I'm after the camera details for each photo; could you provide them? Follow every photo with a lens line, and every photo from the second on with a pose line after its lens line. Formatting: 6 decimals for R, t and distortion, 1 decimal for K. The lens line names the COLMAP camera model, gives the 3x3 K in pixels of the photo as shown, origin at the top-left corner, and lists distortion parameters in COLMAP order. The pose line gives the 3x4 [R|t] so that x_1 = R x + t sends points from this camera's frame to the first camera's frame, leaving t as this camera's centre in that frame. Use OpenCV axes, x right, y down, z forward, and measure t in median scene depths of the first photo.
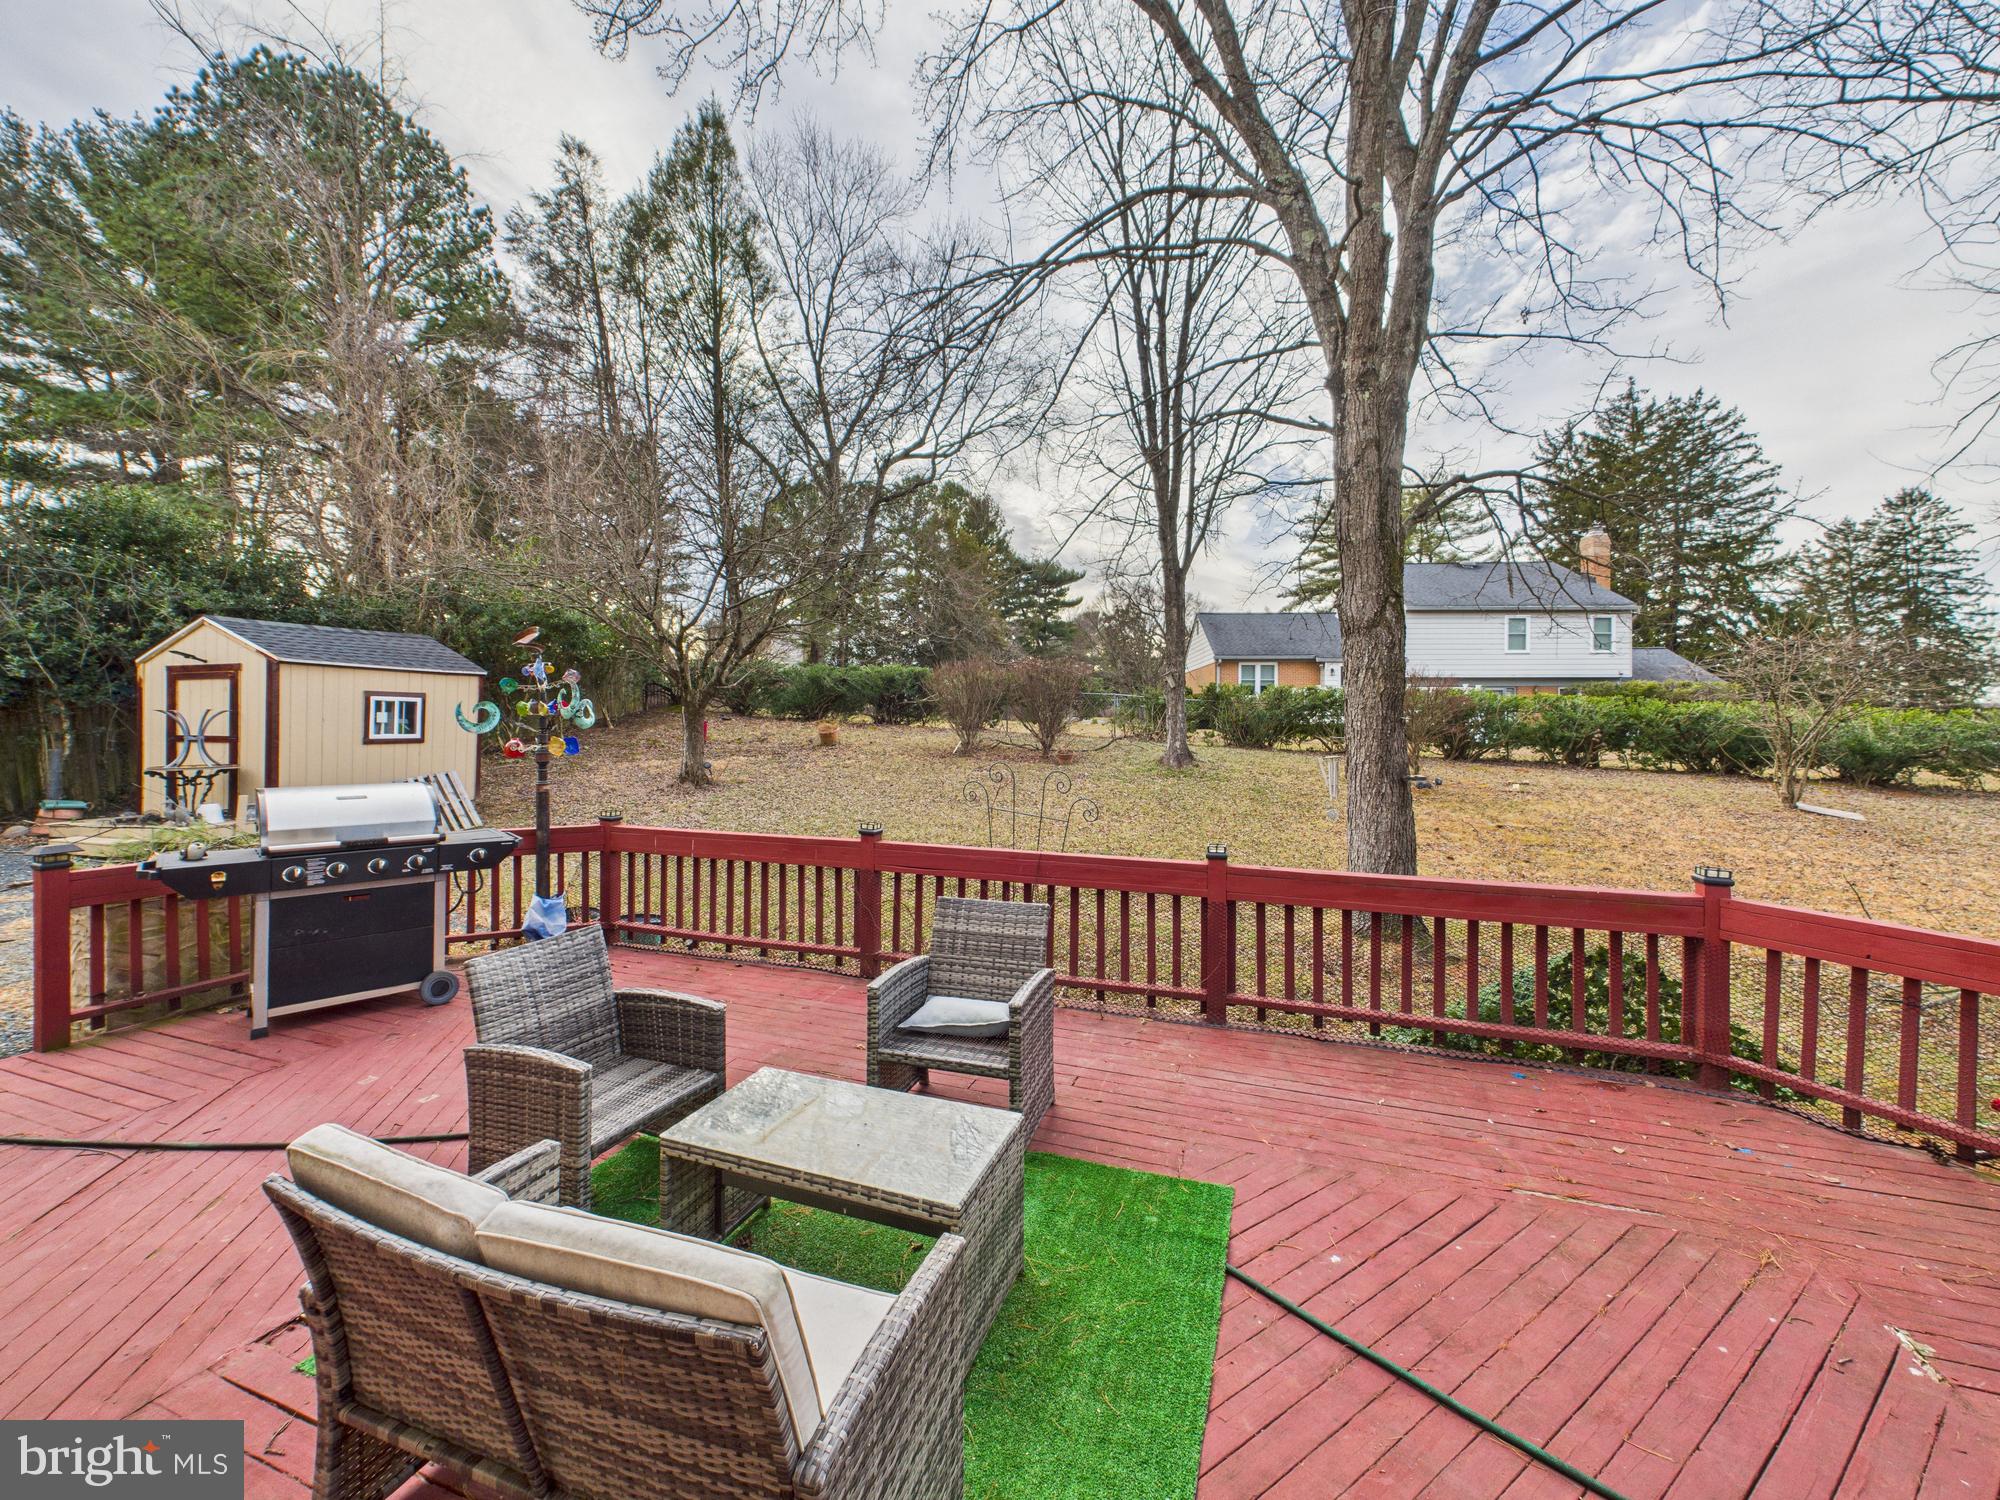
lens RADIAL K [[809.6, 0, 996.0], [0, 809.6, 728.7], [0, 0, 1]] dist [0.001582, -0.000101]
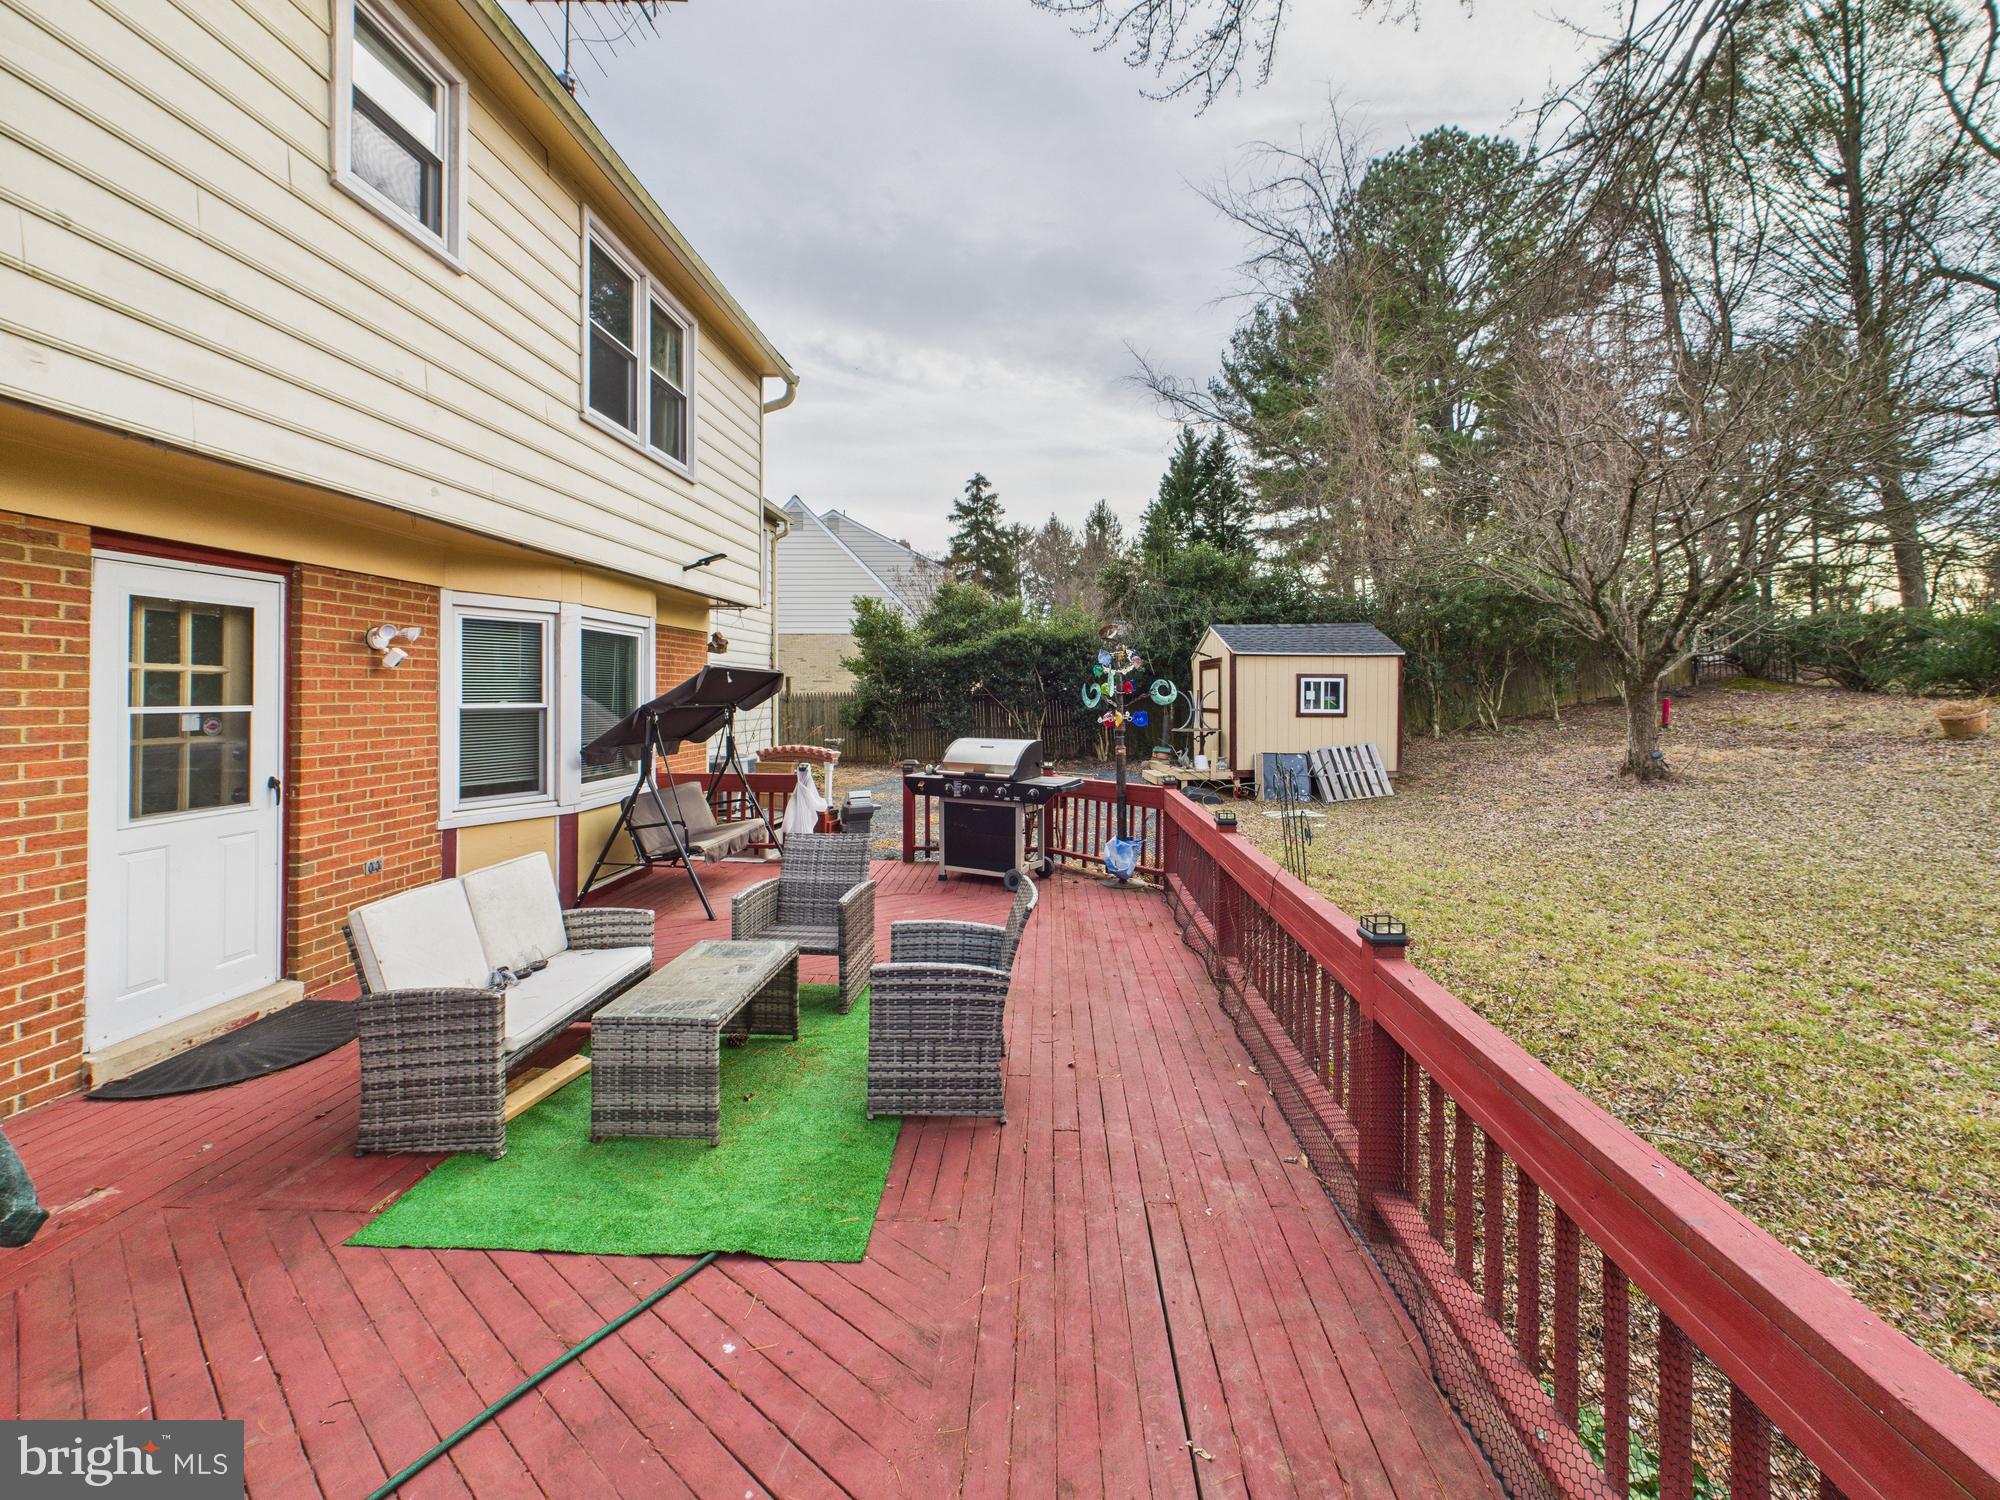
lens RADIAL K [[809.6, 0, 1005.2], [0, 809.6, 696.5], [0, 0, 1]] dist [0.001582, -0.000101]
pose [[0.285790, -0.001674, -0.958291, 0.273337], [-0.010104, 0.999938, -0.004760, -0.001650], [0.958239, 0.011043, 0.285755, 0.217350]]
